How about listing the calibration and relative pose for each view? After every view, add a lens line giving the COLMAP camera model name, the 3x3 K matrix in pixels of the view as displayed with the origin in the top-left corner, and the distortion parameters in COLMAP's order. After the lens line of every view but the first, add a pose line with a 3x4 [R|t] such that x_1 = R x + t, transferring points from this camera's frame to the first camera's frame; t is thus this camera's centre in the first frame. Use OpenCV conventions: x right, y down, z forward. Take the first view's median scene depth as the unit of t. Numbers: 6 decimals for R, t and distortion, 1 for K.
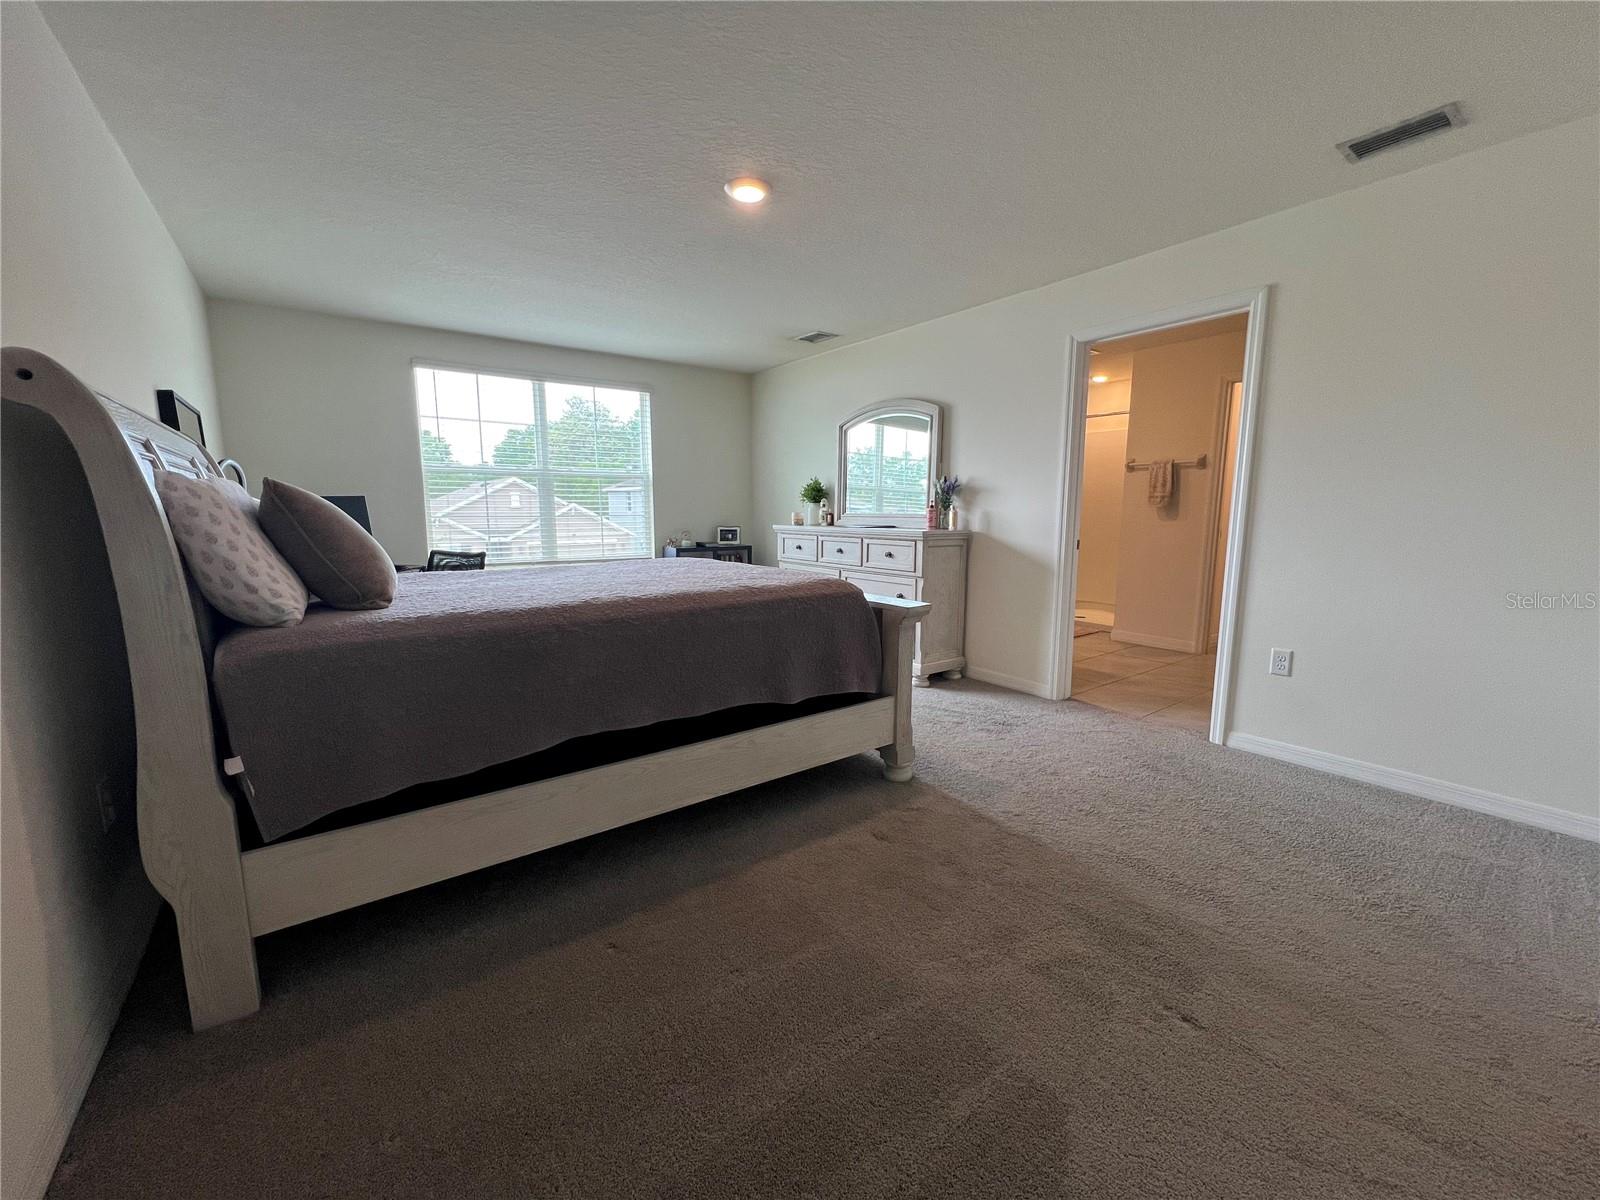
lens RADIAL K [[638.3, 0, 805.2], [0, 638.3, 597.9], [0, 0, 1]] dist [0.003293, -0.000613]
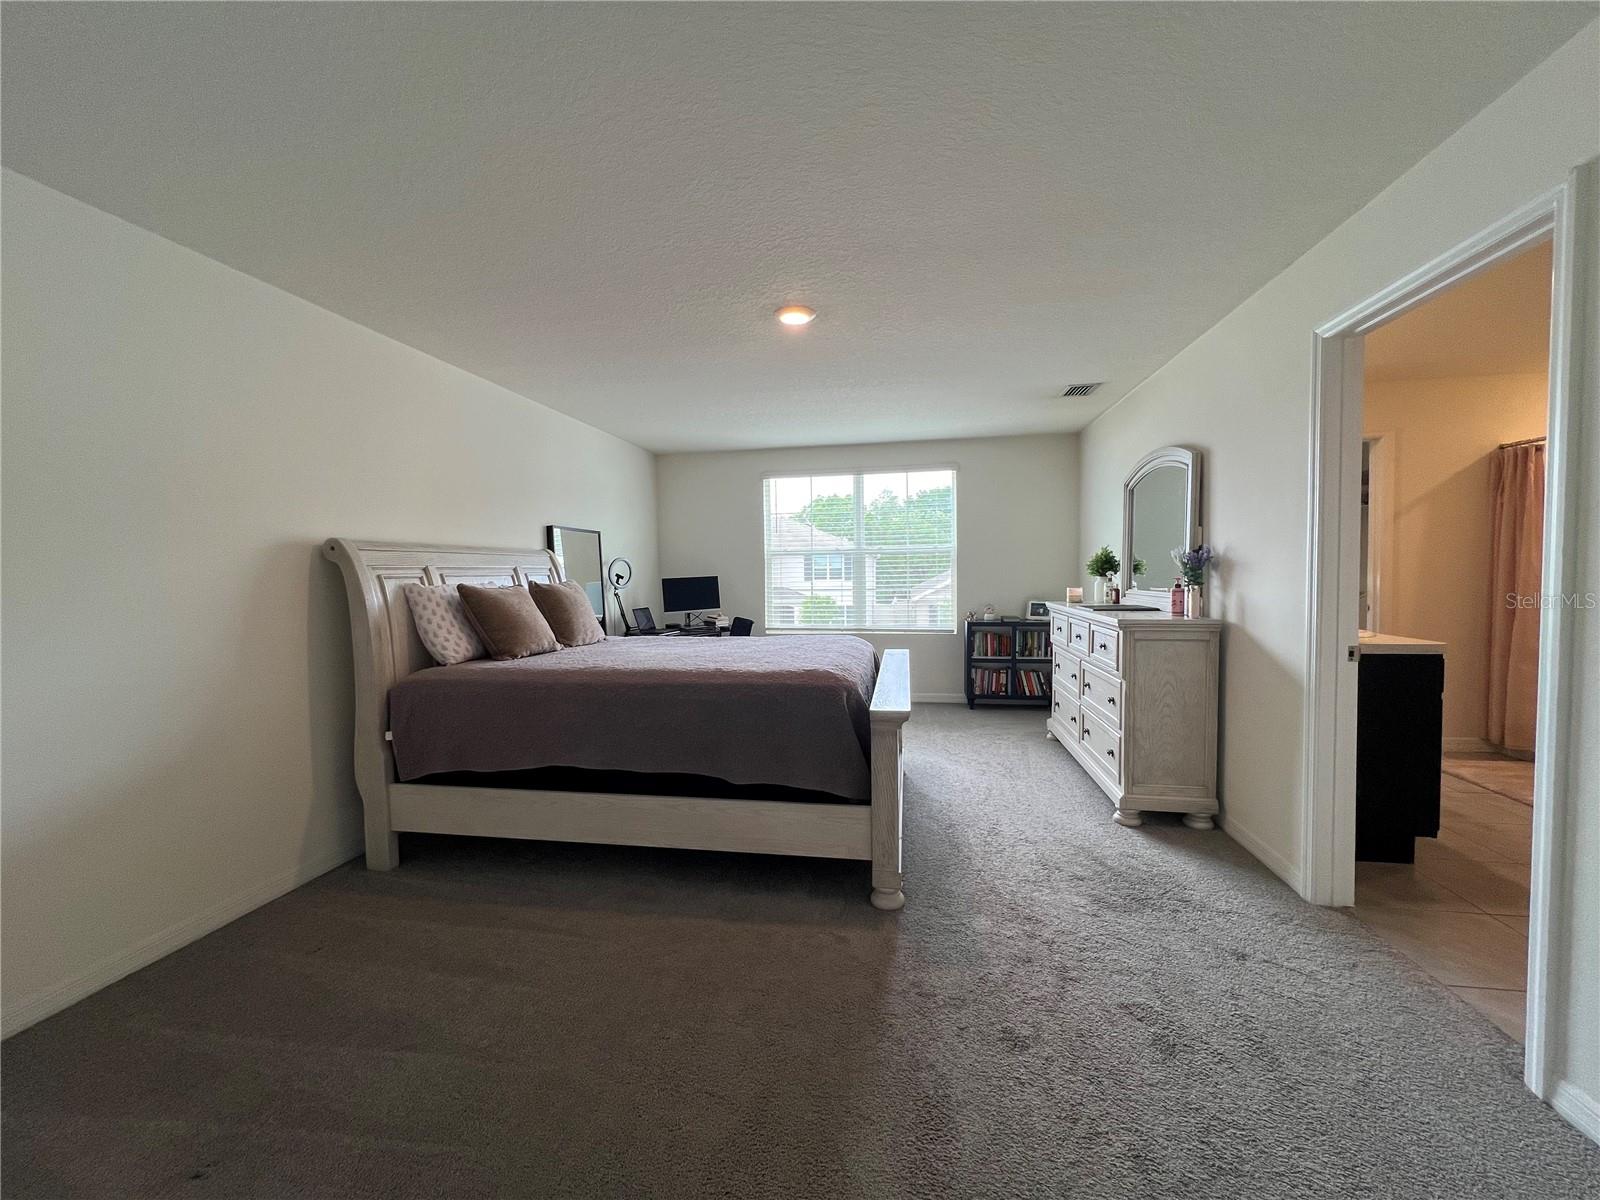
lens RADIAL K [[638.3, 0, 800.1], [0, 638.3, 601.3], [0, 0, 1]] dist [0.003293, -0.000613]
pose [[0.689436, 0.024216, -0.723942, 0.593150], [-0.086675, 0.995018, -0.049261, -0.067889], [0.719143, 0.096710, 0.688100, 0.228509]]
